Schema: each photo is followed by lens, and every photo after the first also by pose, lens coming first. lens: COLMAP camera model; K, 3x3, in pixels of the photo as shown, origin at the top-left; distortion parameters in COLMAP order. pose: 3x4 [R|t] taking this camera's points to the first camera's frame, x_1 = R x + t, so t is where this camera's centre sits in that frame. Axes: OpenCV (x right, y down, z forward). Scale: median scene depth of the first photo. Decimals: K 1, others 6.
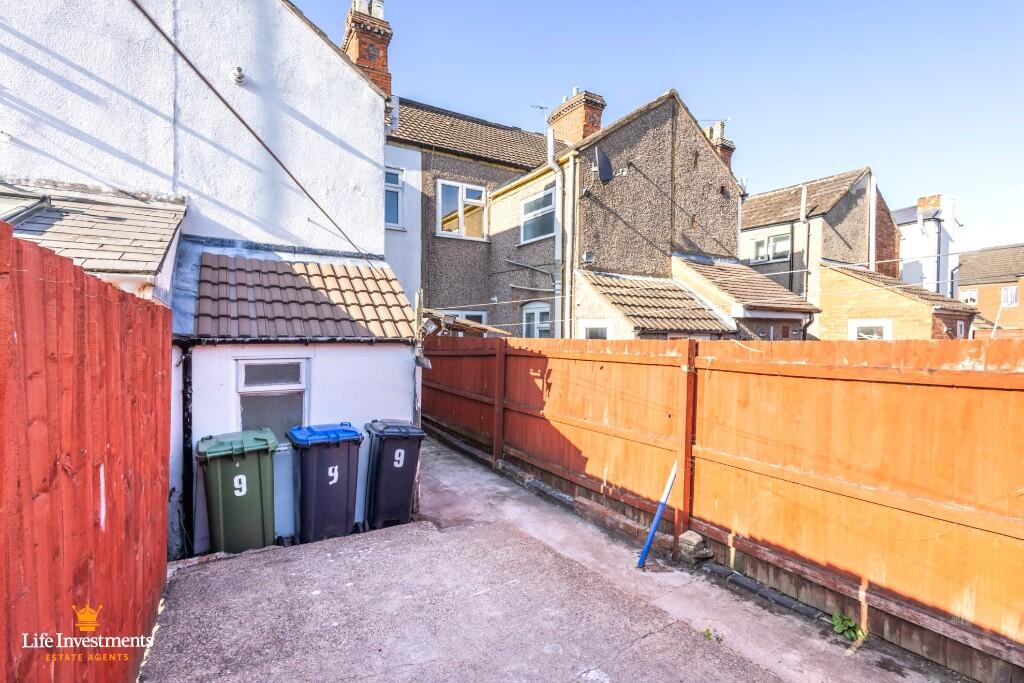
lens RADIAL K [[483.7, 0, 492.7], [0, 483.7, 313.1], [0, 0, 1]] dist [0.012209, -0.001573]
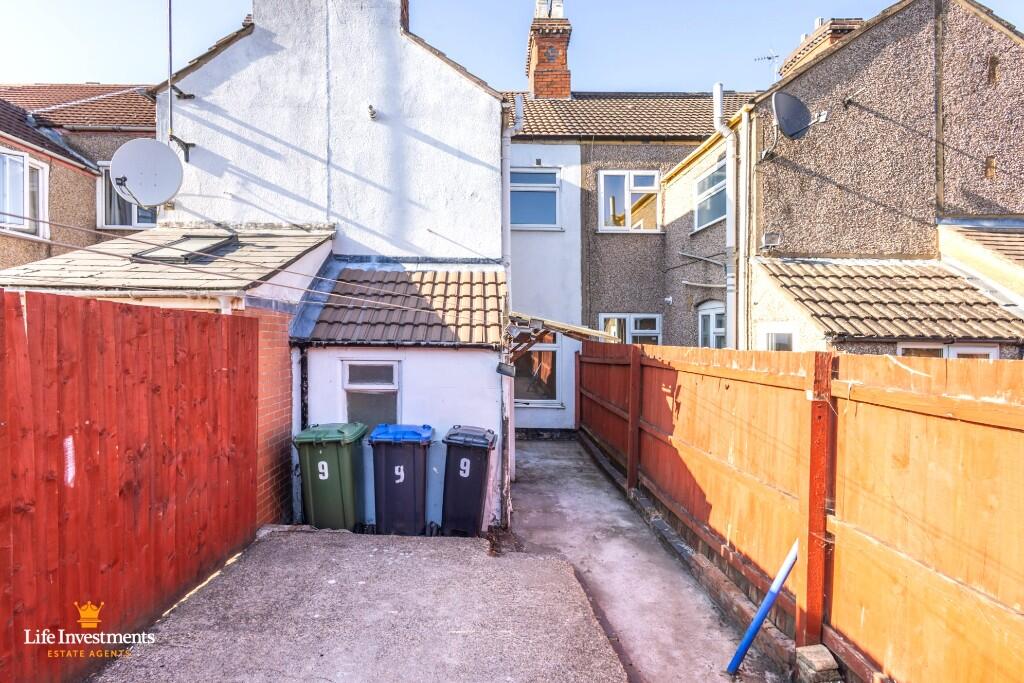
lens RADIAL K [[487.4, 0, 463.2], [0, 487.4, 312.6], [0, 0, 1]] dist [0.010863, -0.000950]
pose [[0.851162, -0.018645, -0.524572, 0.267638], [0.013720, 0.999818, -0.013276, 0.002307], [0.524724, 0.004103, 0.851262, 0.139569]]
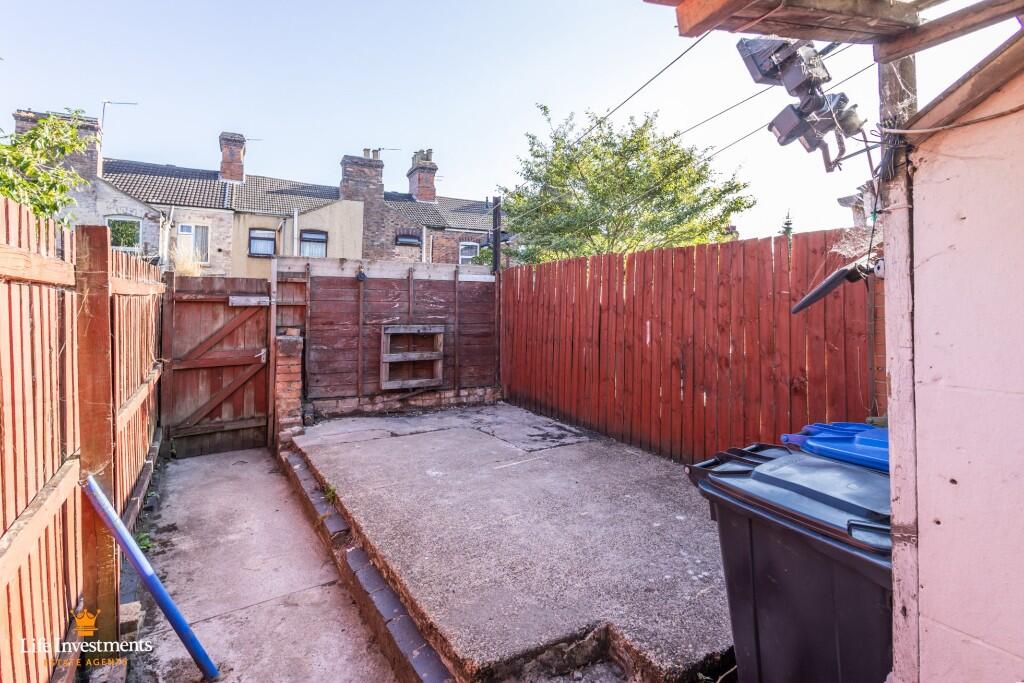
lens RADIAL K [[474.3, 0, 514.2], [0, 474.3, 341.7], [0, 0, 1]] dist [0.006130, -0.000152]
pose [[-0.998479, -0.005296, -0.054880, 0.014503], [-0.007081, 0.999450, 0.032390, 0.112887], [0.054678, 0.032730, -0.997967, 1.134535]]
